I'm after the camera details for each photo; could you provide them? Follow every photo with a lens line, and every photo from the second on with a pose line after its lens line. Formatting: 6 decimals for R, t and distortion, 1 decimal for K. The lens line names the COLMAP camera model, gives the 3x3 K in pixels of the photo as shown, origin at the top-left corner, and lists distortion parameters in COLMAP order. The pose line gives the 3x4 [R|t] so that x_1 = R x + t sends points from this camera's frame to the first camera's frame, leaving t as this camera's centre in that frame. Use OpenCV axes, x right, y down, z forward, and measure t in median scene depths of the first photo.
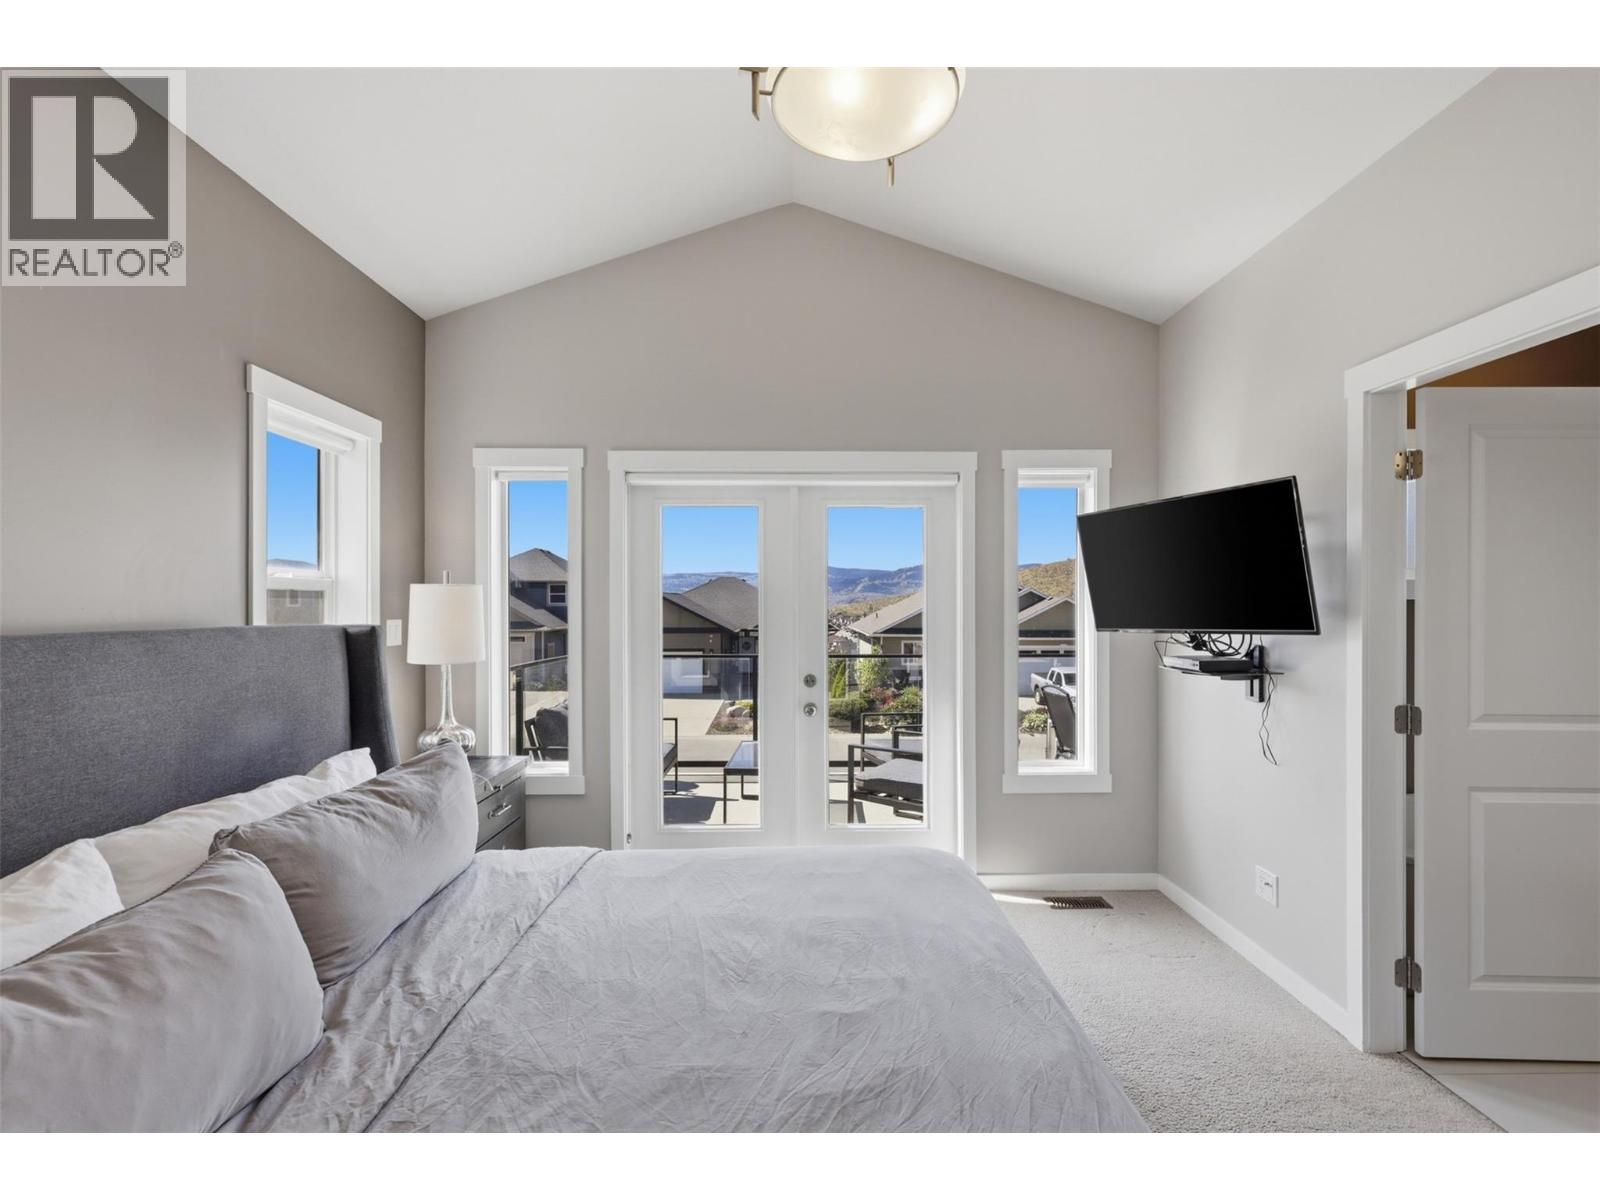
lens RADIAL K [[697.6, 0, 802.8], [0, 697.6, 614.2], [0, 0, 1]] dist [-0.000016, 0.000910]
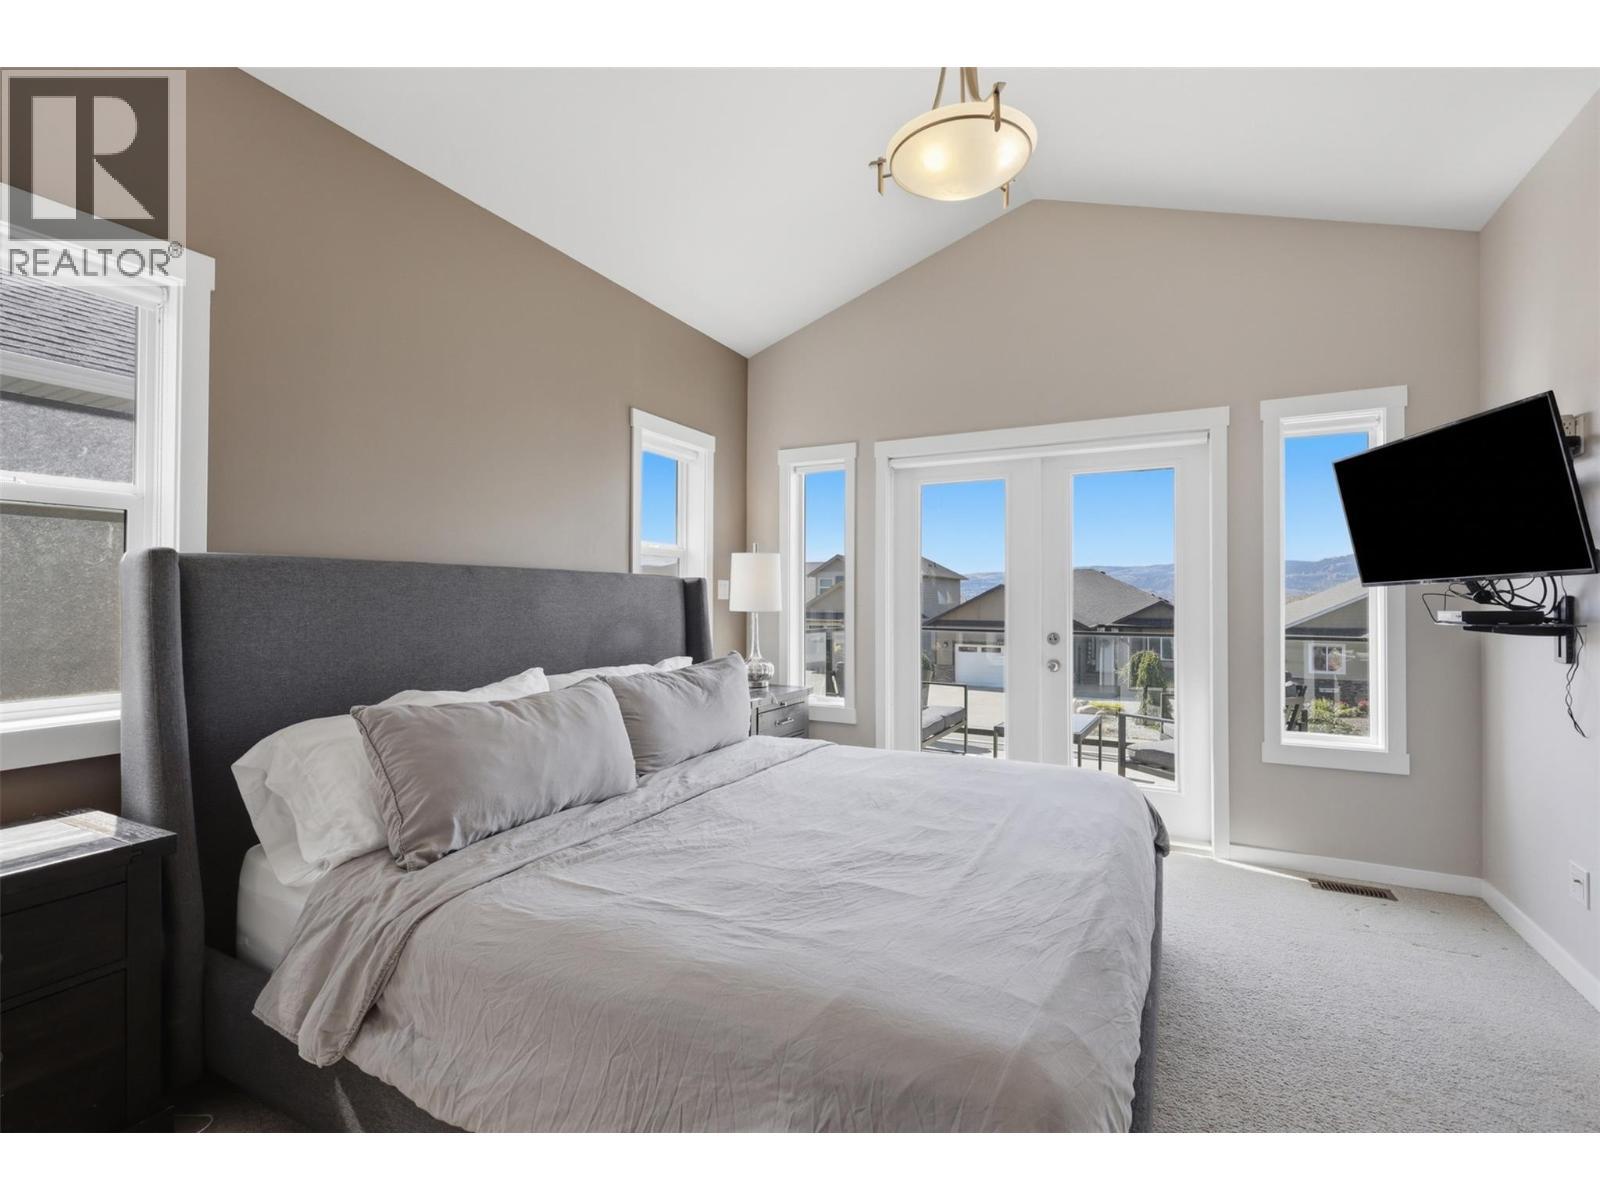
lens RADIAL K [[697.6, 0, 815.0], [0, 697.6, 602.4], [0, 0, 1]] dist [-0.000016, 0.000910]
pose [[0.890382, 0.006114, -0.455172, 0.231040], [-0.009163, 0.999948, -0.004493, 0.064933], [0.455121, 0.008171, 0.890392, -0.162100]]
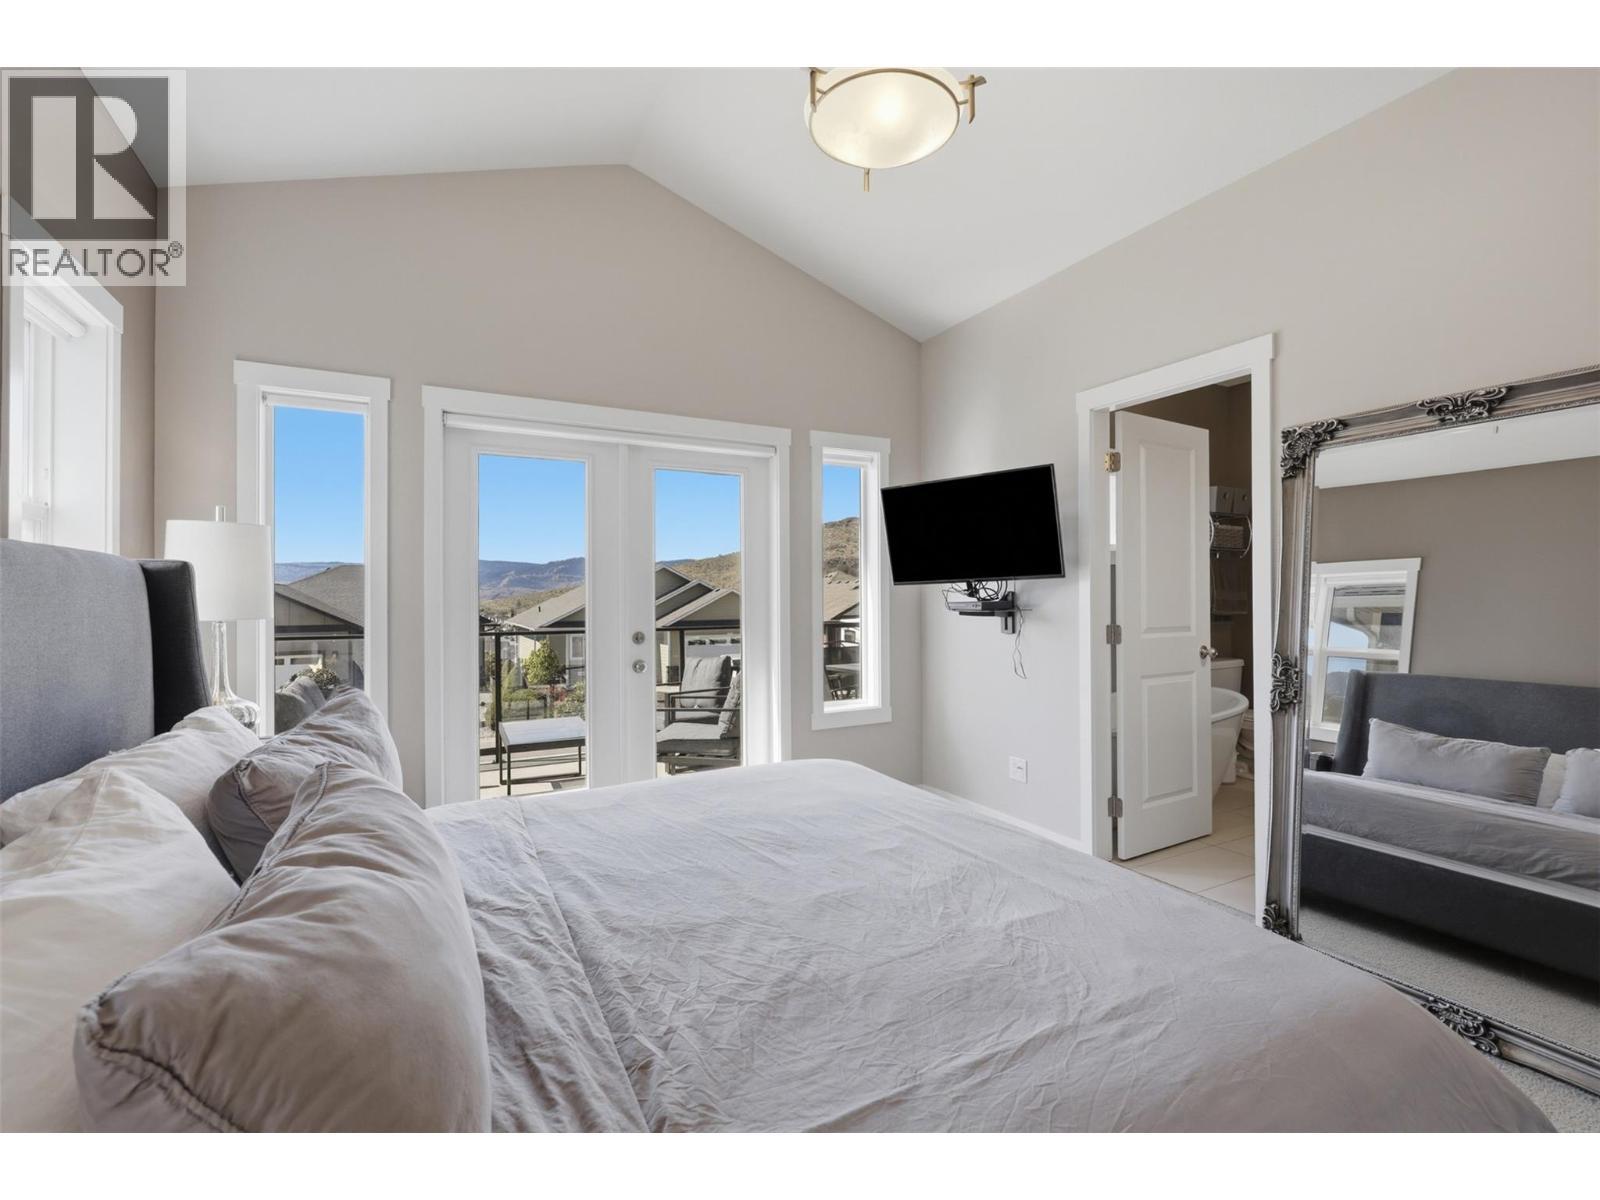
lens RADIAL K [[697.6, 0, 806.0], [0, 697.6, 599.6], [0, 0, 1]] dist [-0.000016, 0.000910]
pose [[0.893675, -0.006434, 0.448668, -0.305214], [0.010347, 0.999927, -0.006271, 0.065036], [-0.448595, 0.010246, 0.893676, -0.024478]]
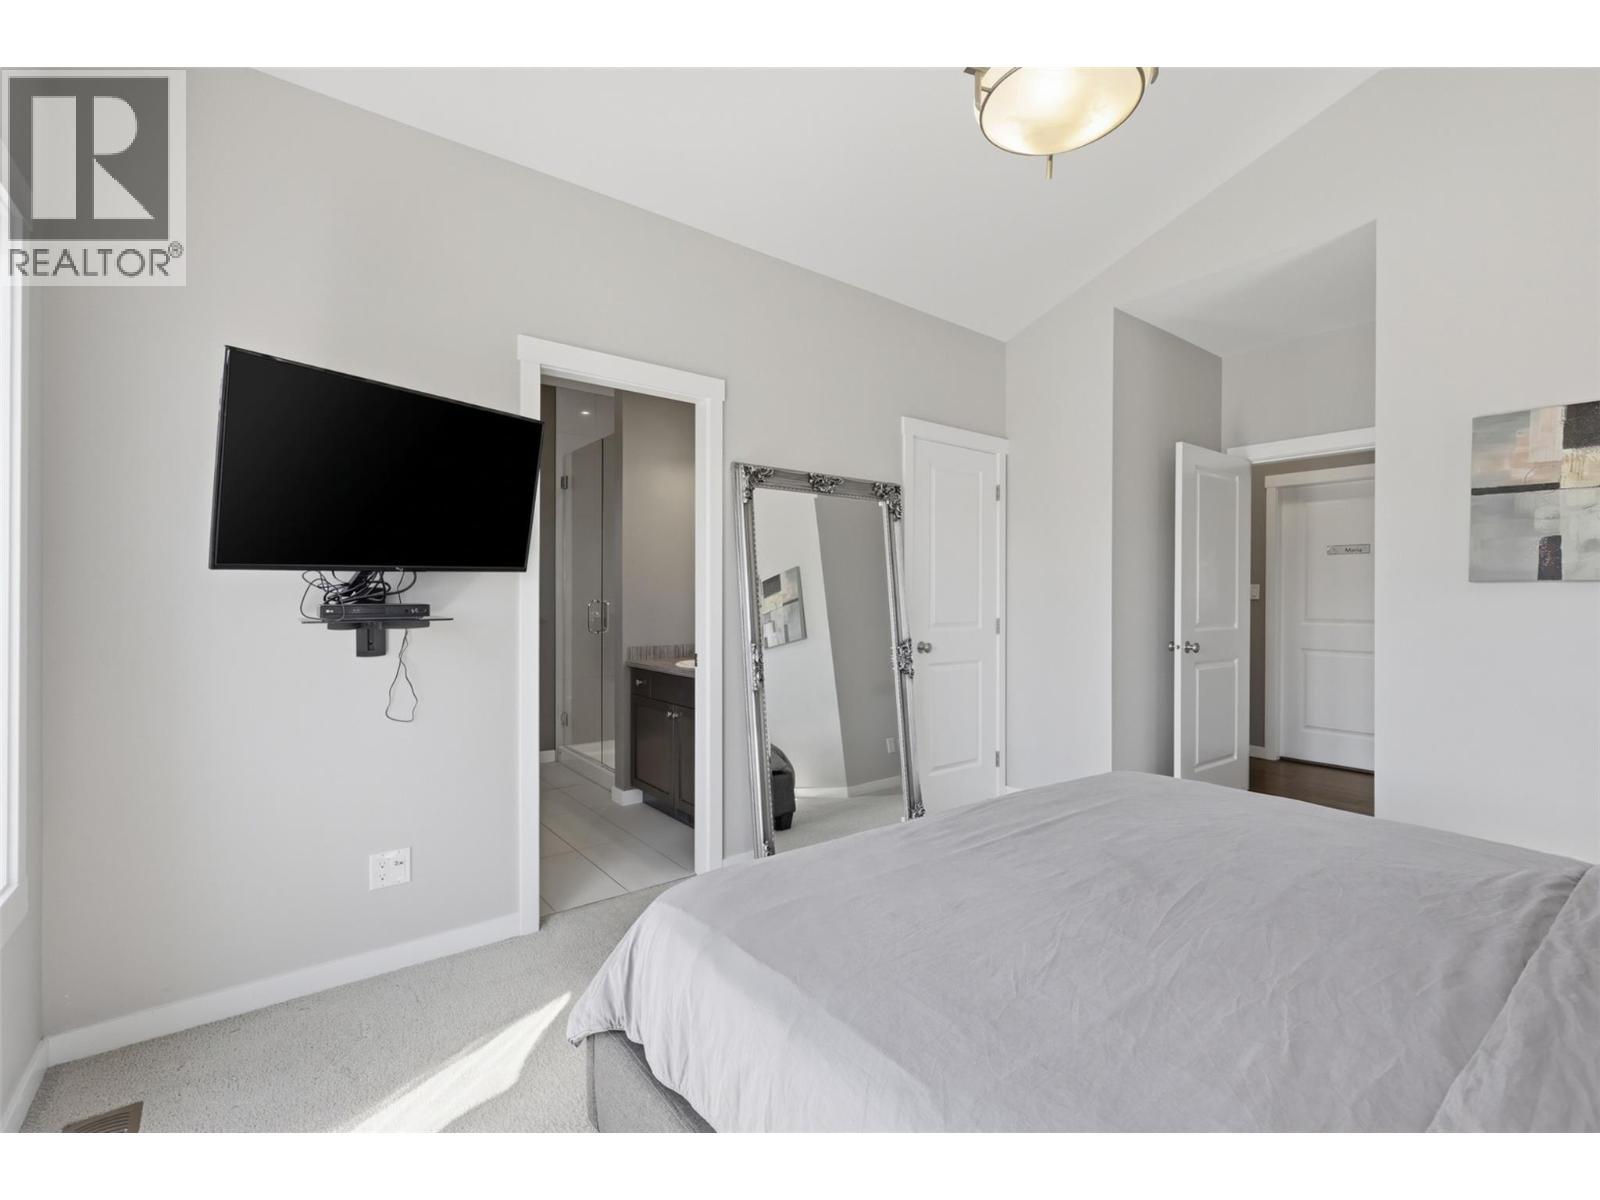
lens RADIAL K [[697.6, 0, 810.6], [0, 697.6, 598.0], [0, 0, 1]] dist [-0.000016, 0.000910]
pose [[-0.586507, -0.002476, 0.809940, -0.329380], [0.007891, 0.999930, 0.008770, 0.053238], [-0.809905, 0.011535, -0.586447, 1.076477]]
